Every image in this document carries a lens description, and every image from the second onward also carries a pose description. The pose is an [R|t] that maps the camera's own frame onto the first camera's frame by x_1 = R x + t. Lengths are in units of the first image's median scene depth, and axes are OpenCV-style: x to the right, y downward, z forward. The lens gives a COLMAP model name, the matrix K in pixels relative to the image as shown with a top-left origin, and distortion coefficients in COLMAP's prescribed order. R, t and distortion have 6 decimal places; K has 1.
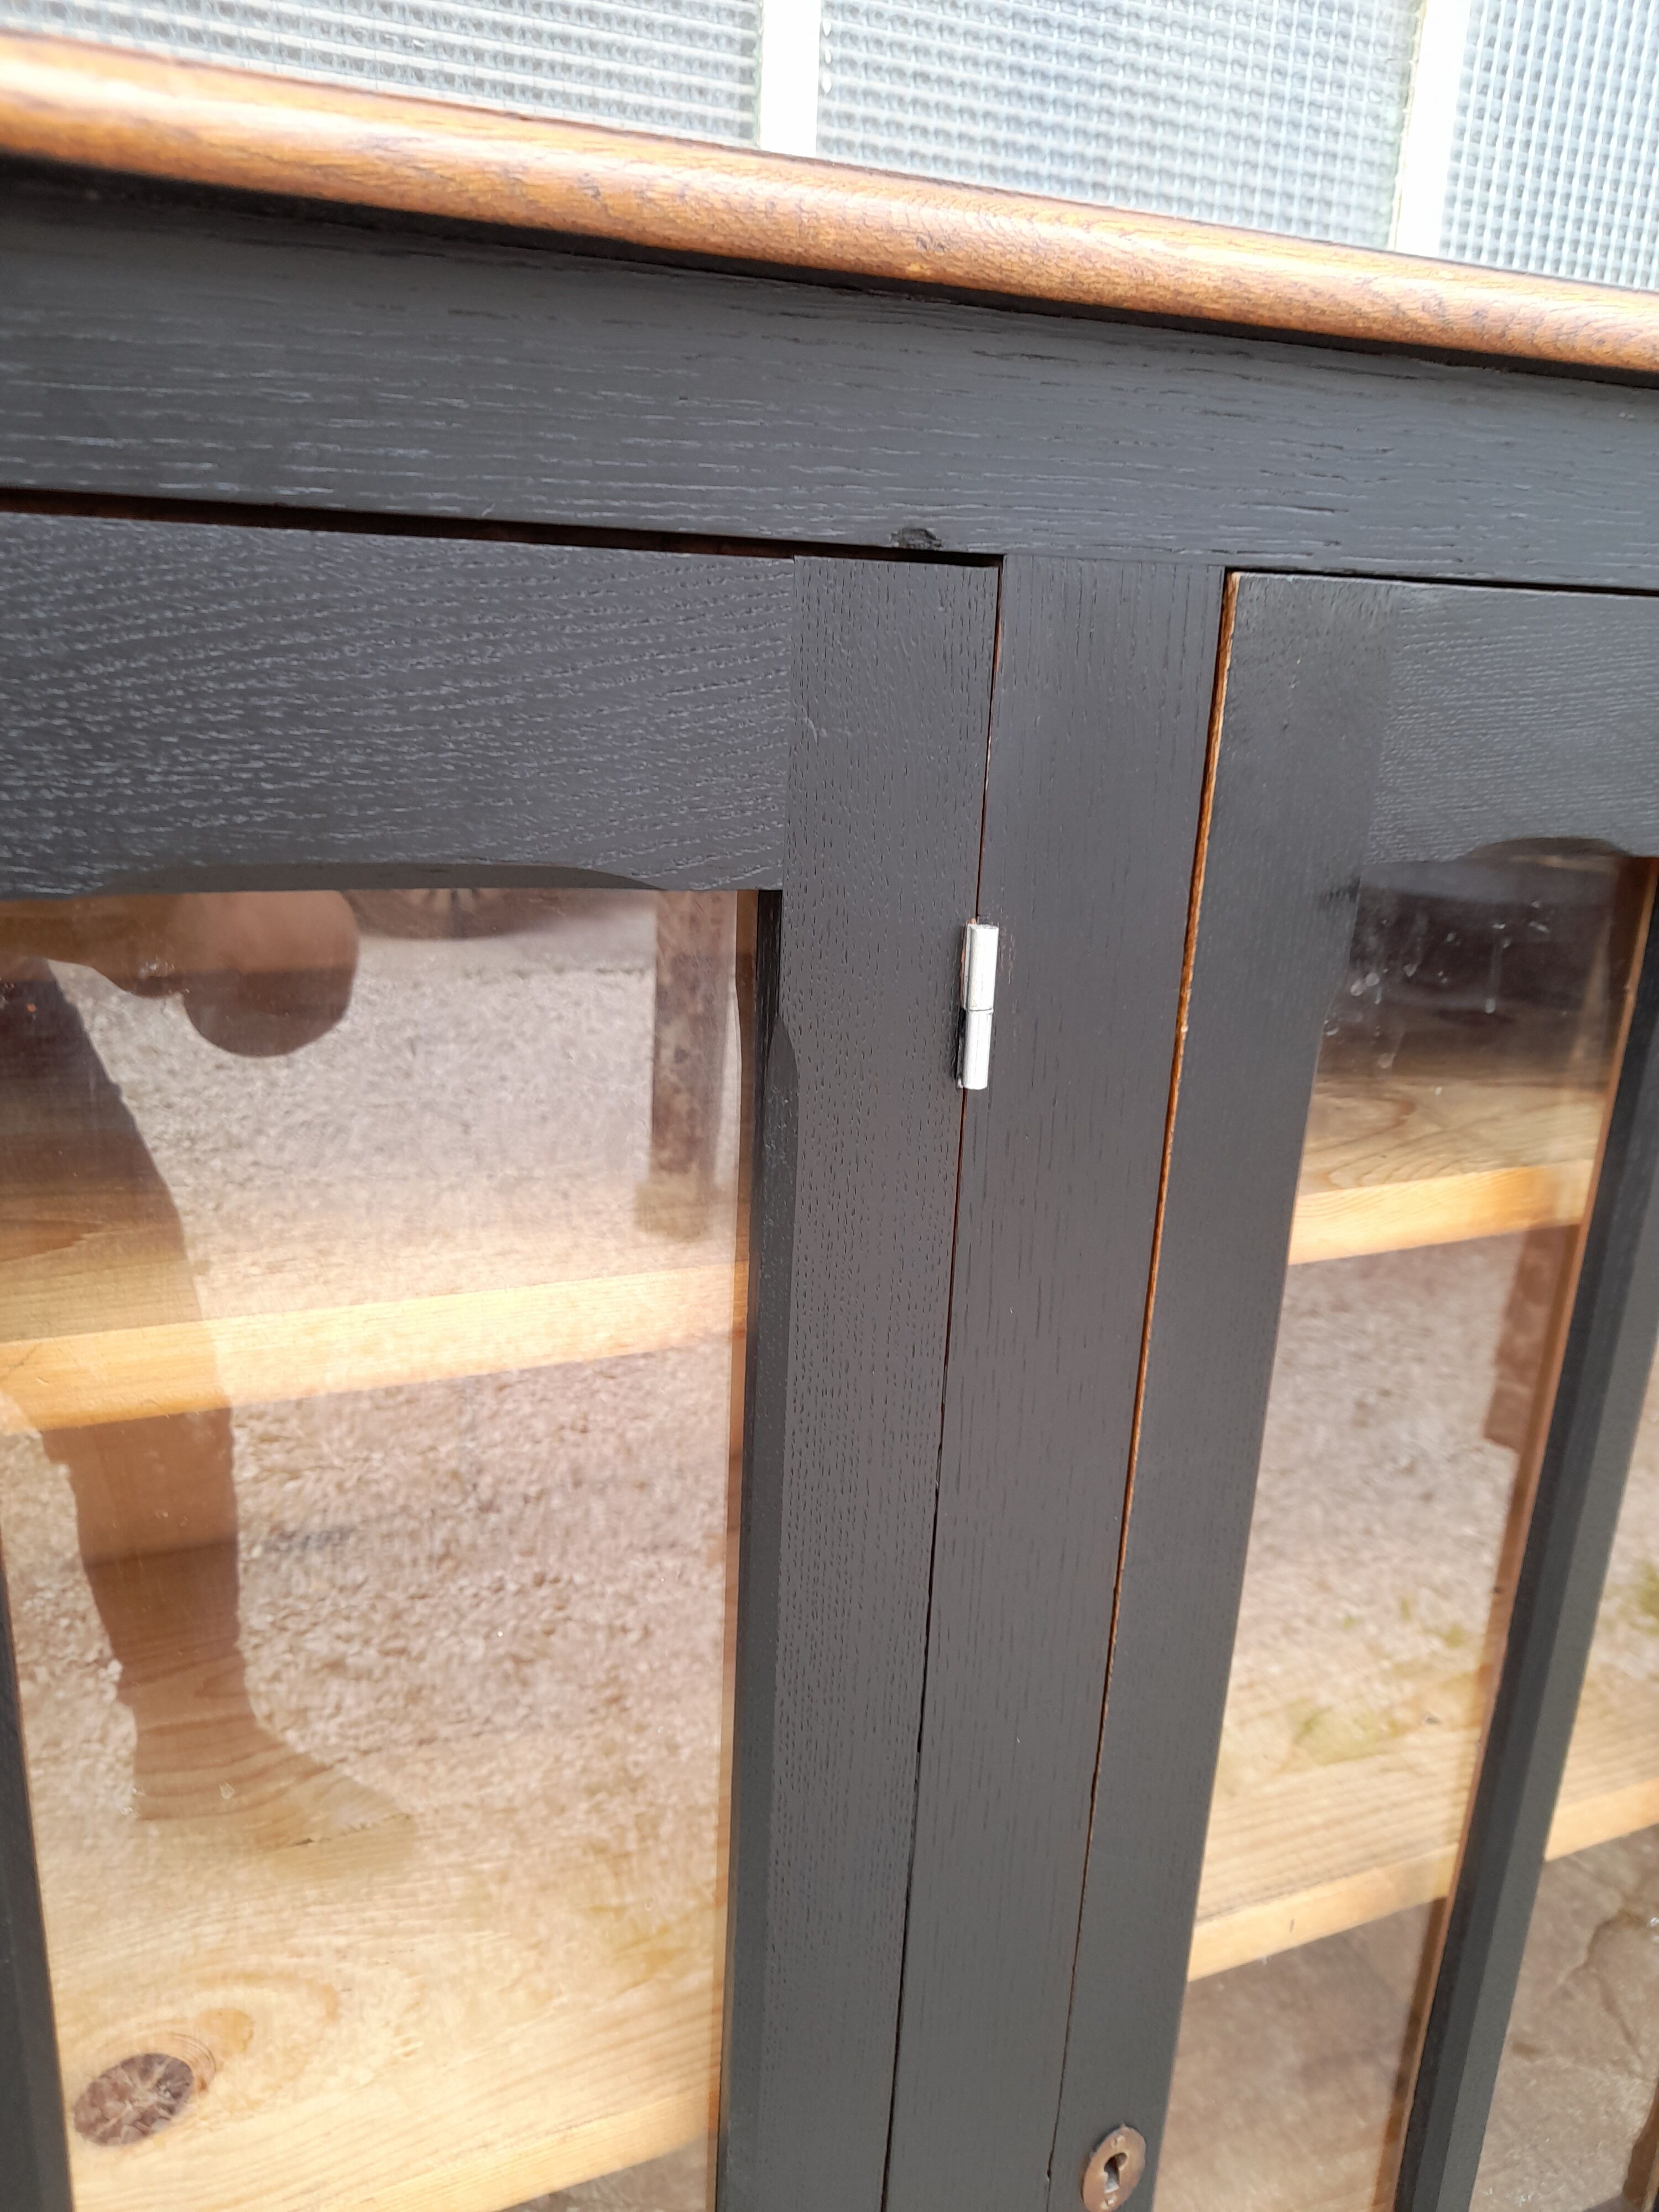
lens RADIAL K [[1663.4, 0, 815.9], [0, 1663.4, 1106.5], [0, 0, 1]] dist [0.041777, -0.051649]
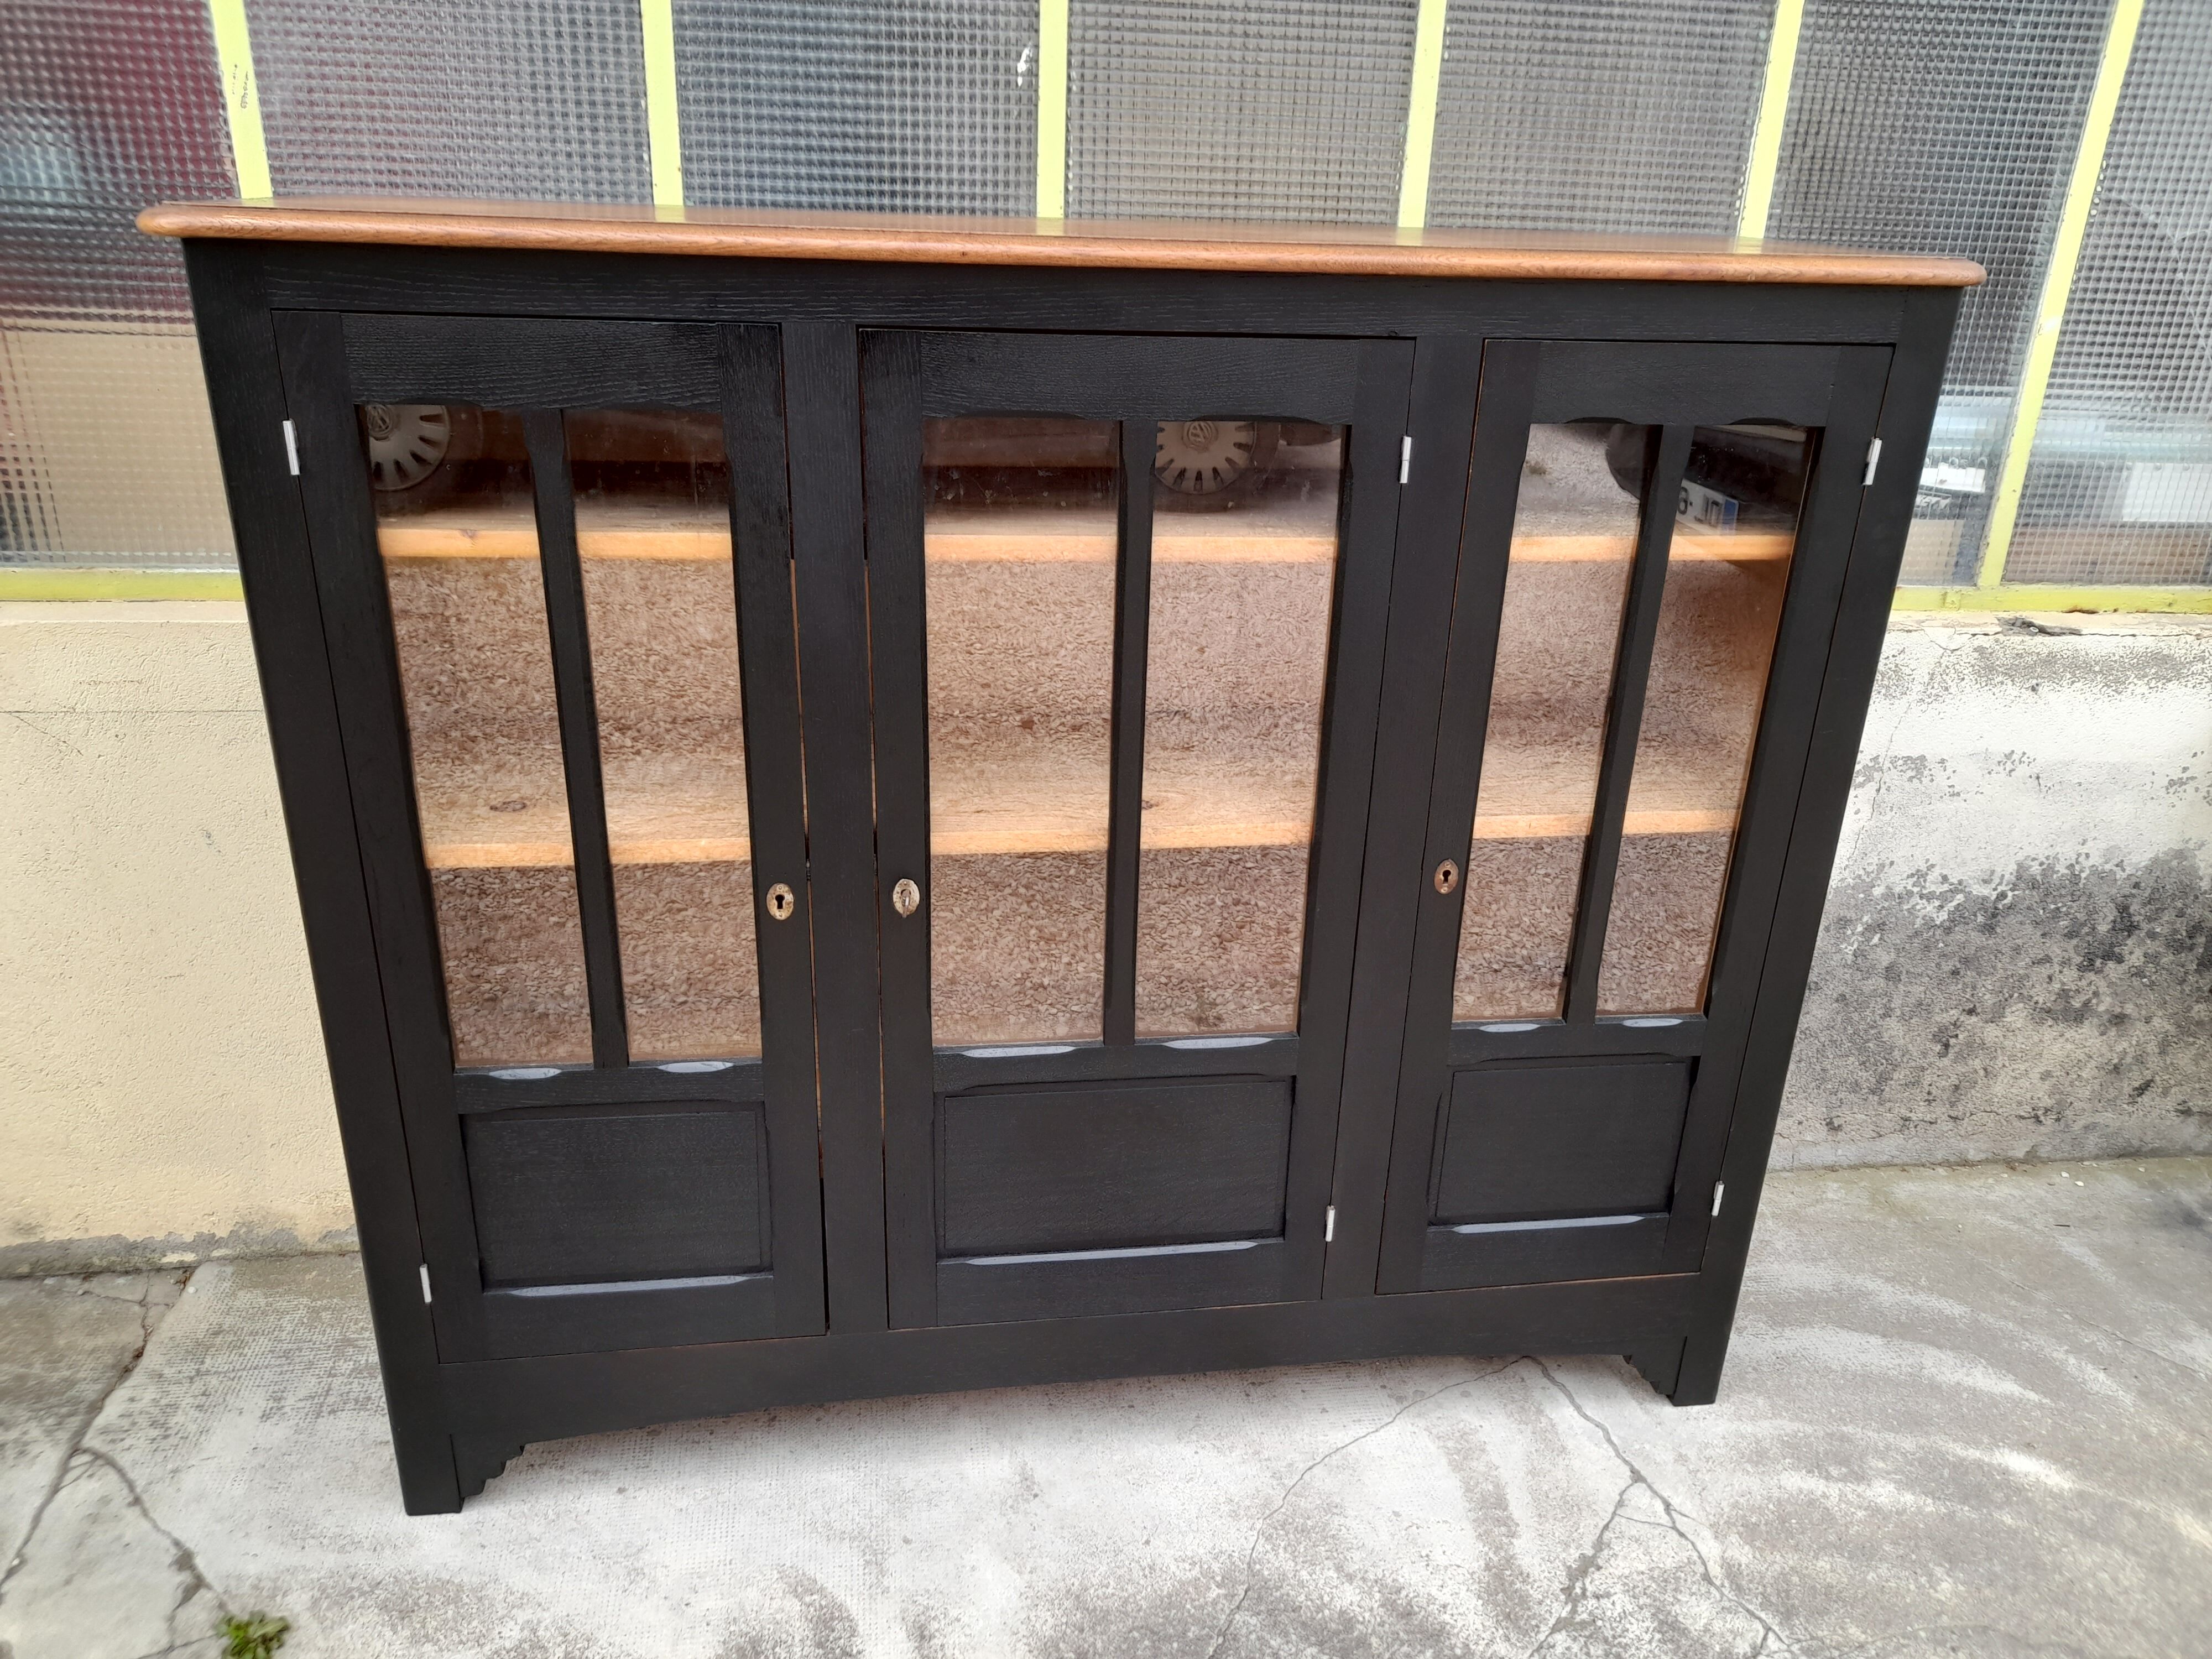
lens RADIAL K [[1663.4, 0, 1093.7], [0, 1663.4, 872.3], [0, 0, 1]] dist [0.041777, -0.051649]
pose [[0.967447, 0.087688, -0.237398, 0.087840], [-0.065048, 0.992698, 0.101589, 0.118521], [0.244573, -0.082840, 0.966086, -0.644171]]
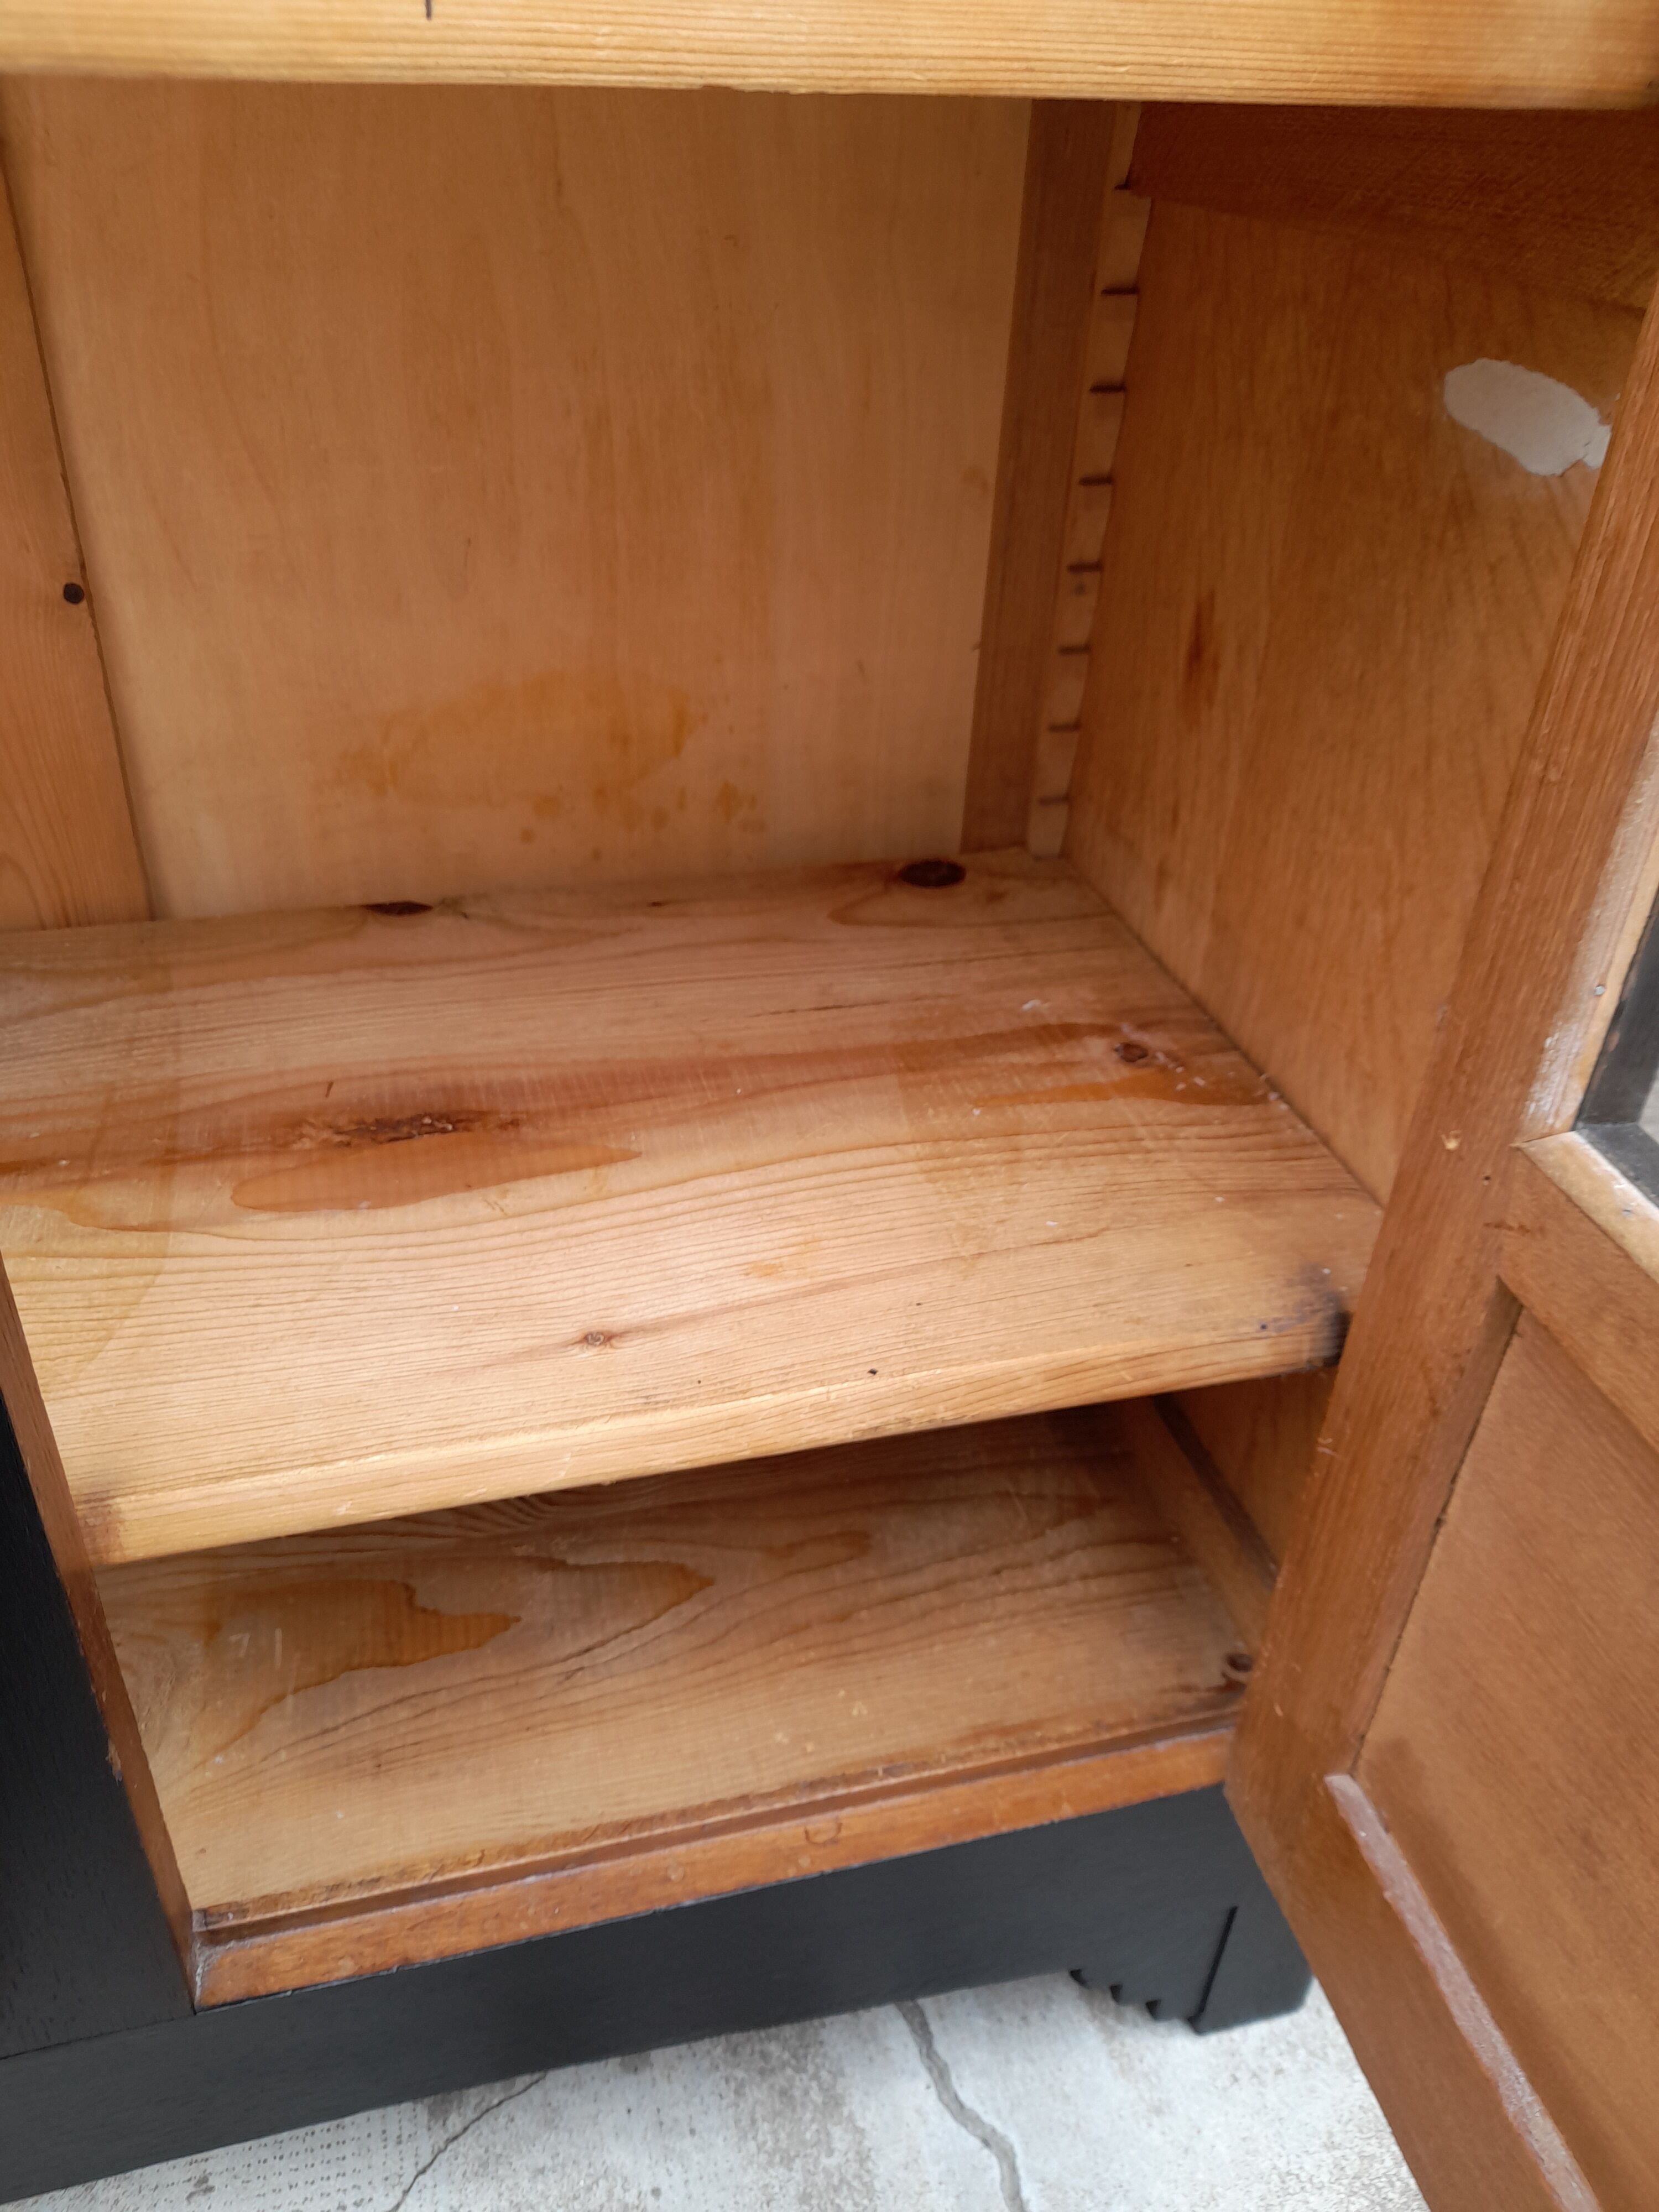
lens RADIAL K [[1663.4, 0, 815.9], [0, 1663.4, 1106.5], [0, 0, 1]] dist [0.041777, -0.051649]
pose [[0.989746, 0.073738, -0.122335, 0.170556], [-0.040001, 0.965265, 0.258192, 0.237401], [0.137124, -0.250651, 0.958317, 0.164317]]
